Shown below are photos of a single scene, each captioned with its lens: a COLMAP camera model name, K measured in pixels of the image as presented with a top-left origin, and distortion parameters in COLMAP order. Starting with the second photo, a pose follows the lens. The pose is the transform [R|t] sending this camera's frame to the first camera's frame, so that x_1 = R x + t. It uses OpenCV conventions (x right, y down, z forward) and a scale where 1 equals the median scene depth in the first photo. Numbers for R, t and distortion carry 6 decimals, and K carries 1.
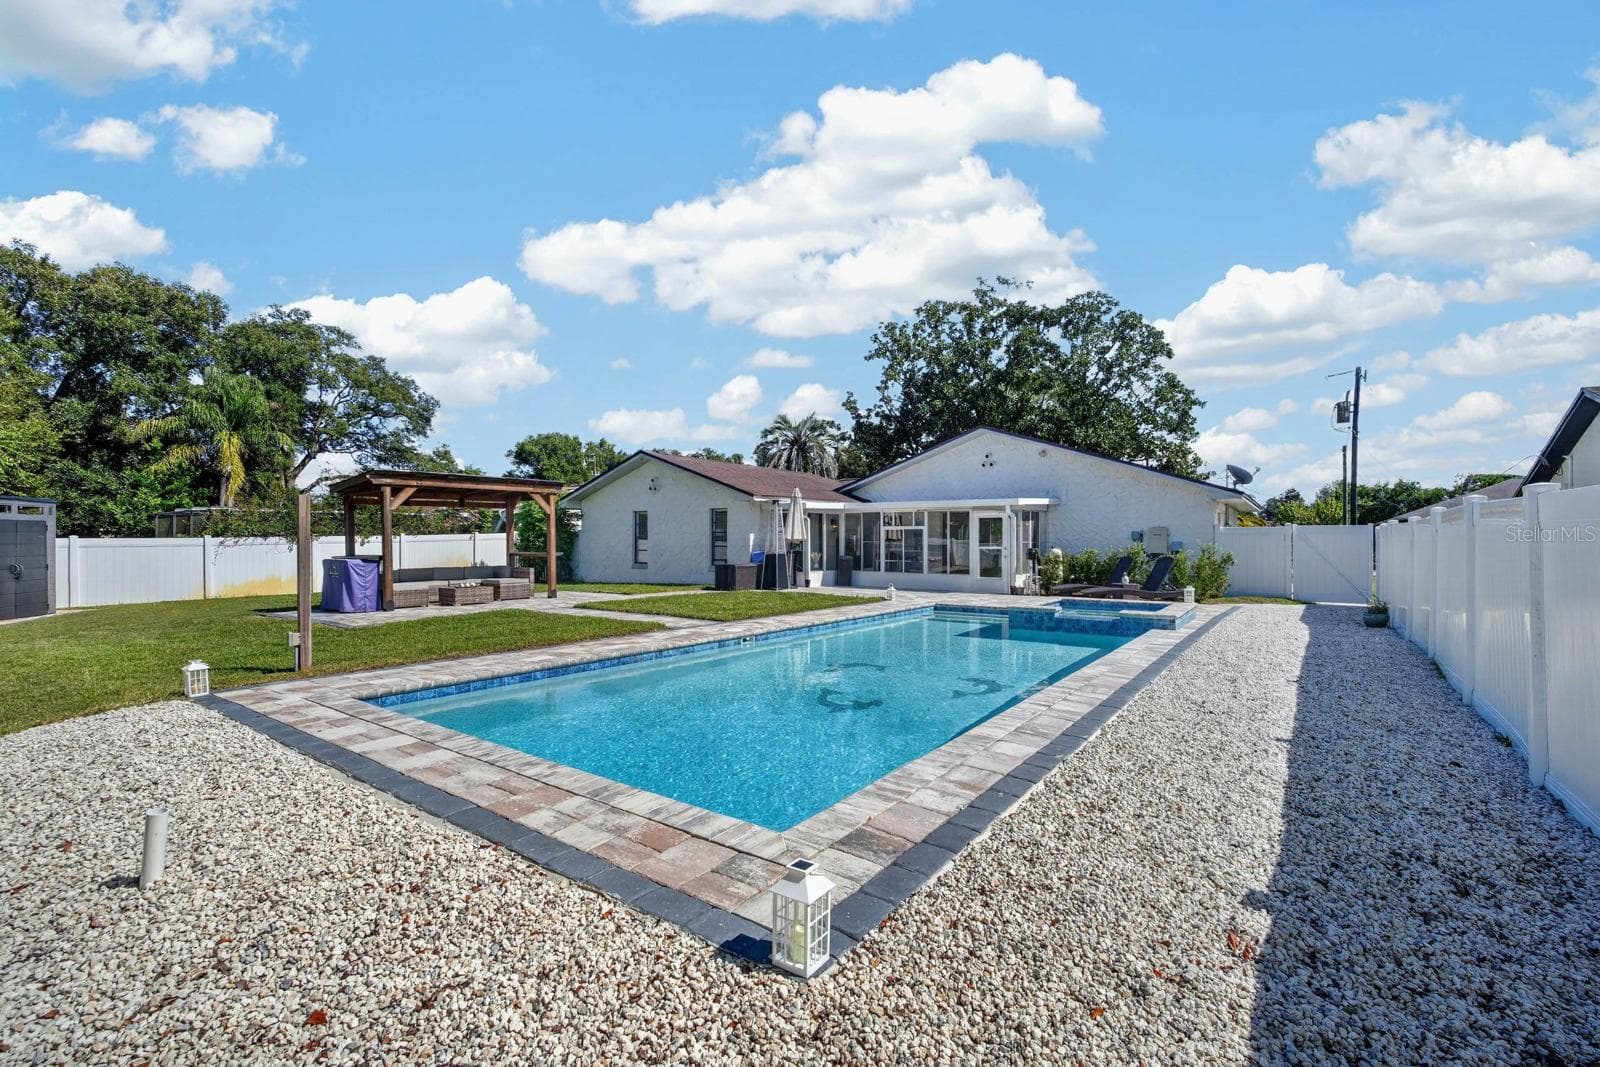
lens RADIAL K [[704.1, 0, 800.8], [0, 704.1, 530.9], [0, 0, 1]] dist [0.000813, 0.000225]
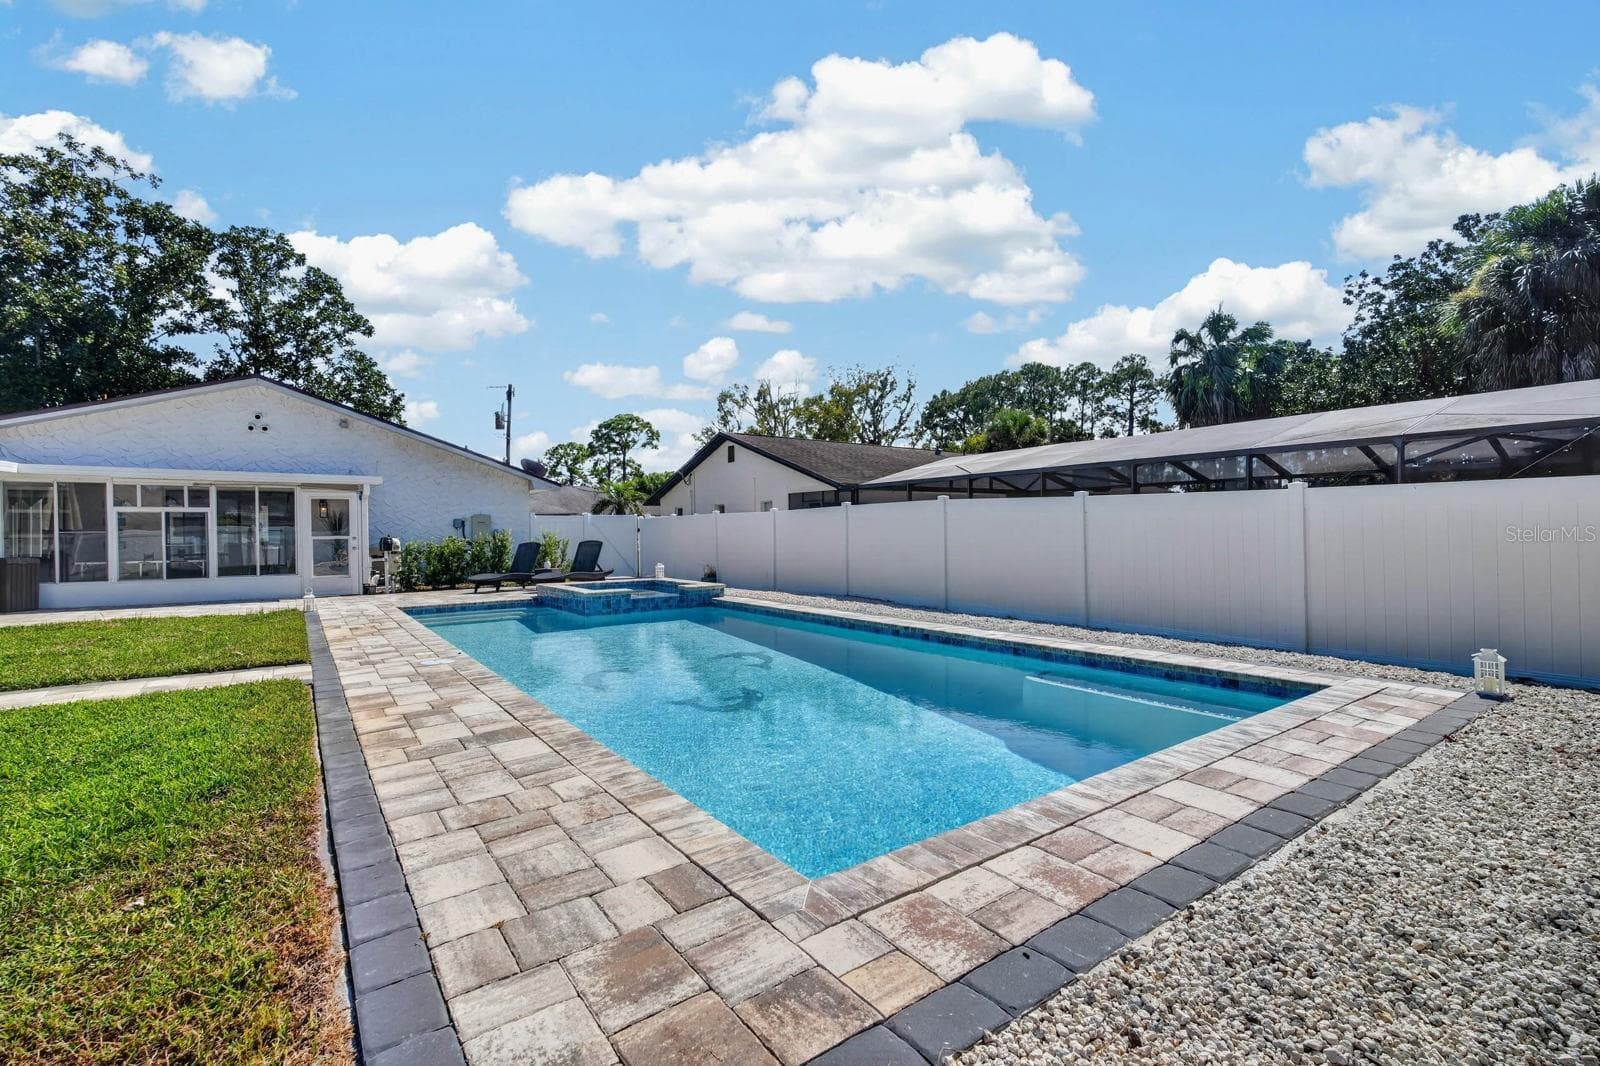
lens RADIAL K [[704.1, 0, 800.8], [0, 704.1, 530.4], [0, 0, 1]] dist [0.000813, 0.000225]
pose [[0.302805, -0.005892, 0.953034, -0.179017], [0.001708, 0.999983, 0.005639, 0.007452], [-0.953051, -0.000080, 0.302810, 0.153669]]
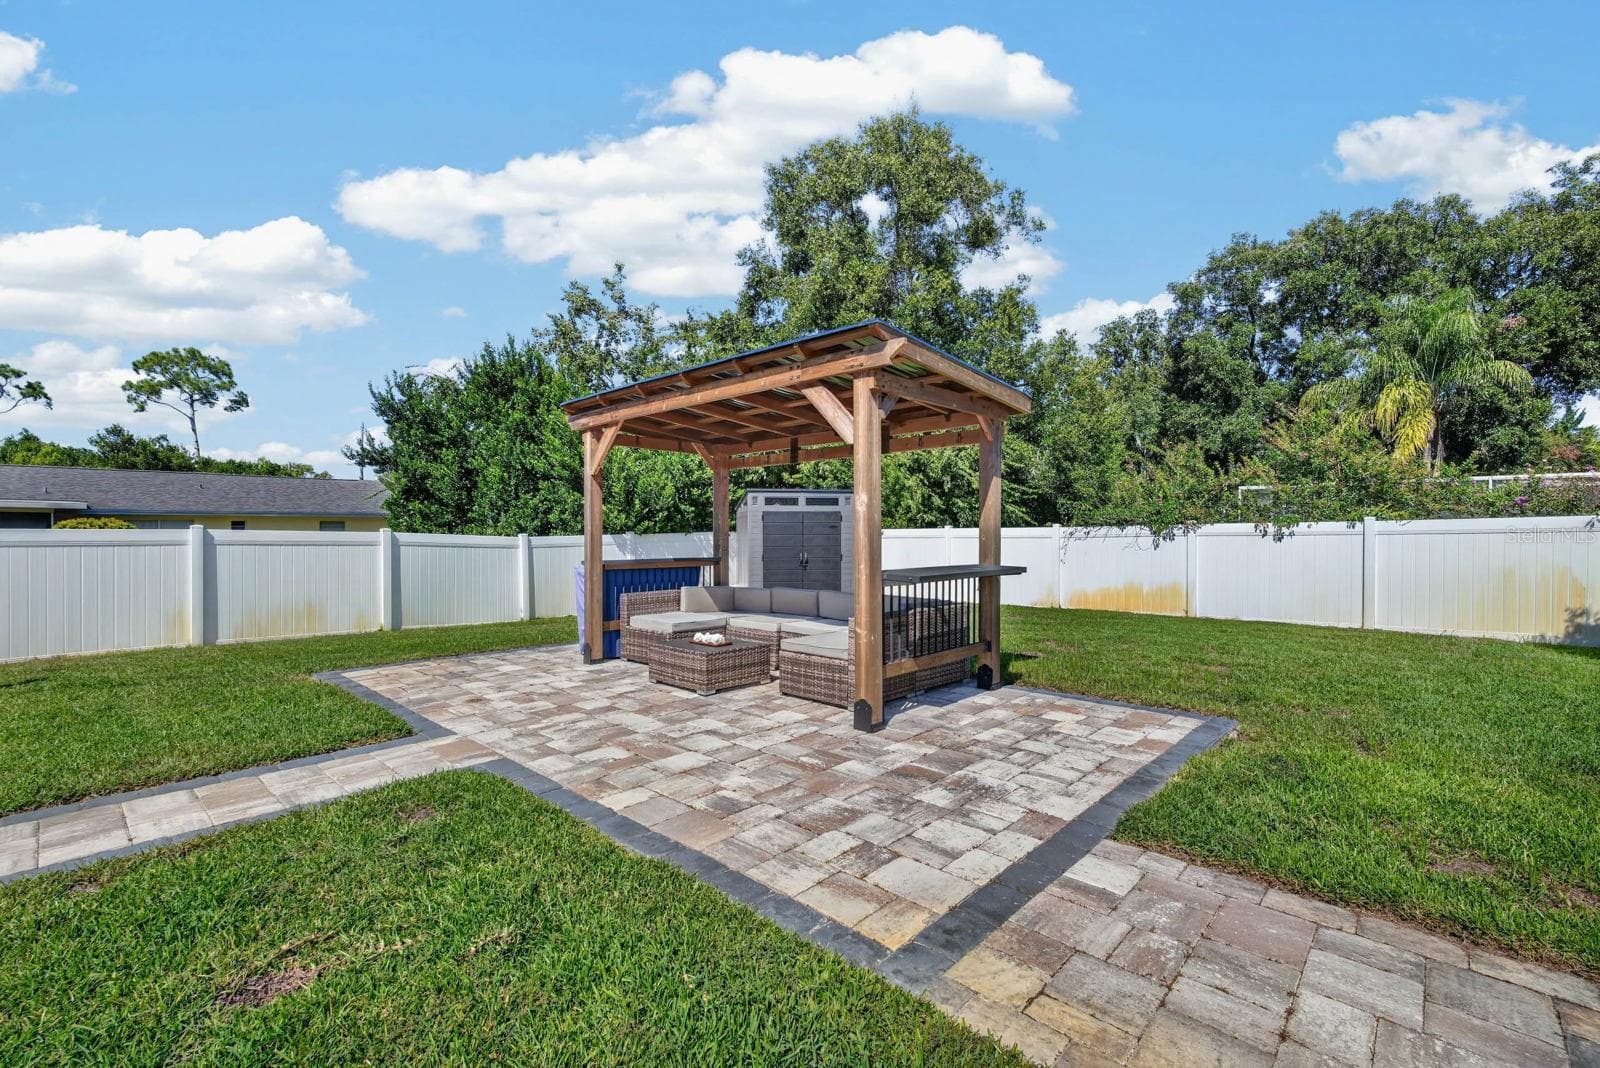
lens RADIAL K [[698.7, 0, 796.8], [0, 698.7, 528.9], [0, 0, 1]] dist [-0.001699, -0.000117]
pose [[-0.122830, -0.000657, -0.992428, -0.029765], [0.012248, 0.999923, -0.002178, 0.005719], [0.992352, -0.012423, -0.122812, 0.471873]]
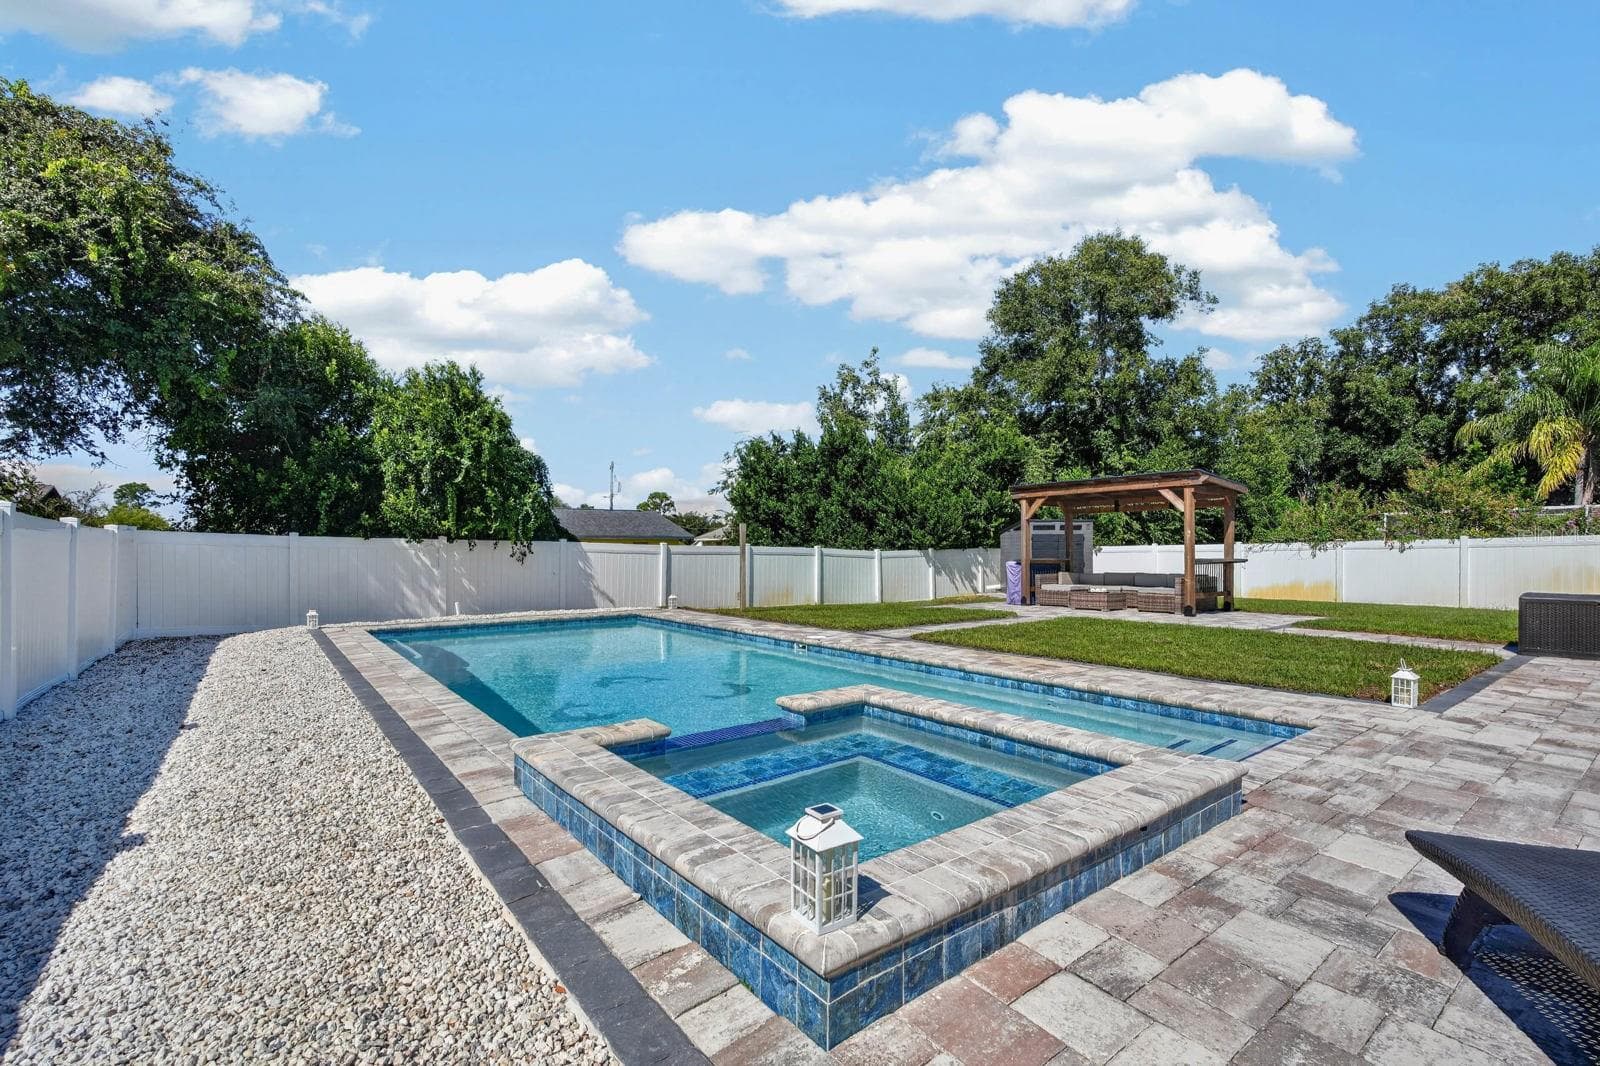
lens RADIAL K [[727.0, 0, 798.7], [0, 727.0, 549.0], [0, 0, 1]] dist [-0.001586, 0.006138]
pose [[-0.271422, -0.000610, -0.962460, 0.264306], [0.014493, 0.999884, -0.004721, 0.007645], [0.962351, -0.015230, -0.271382, 0.372787]]
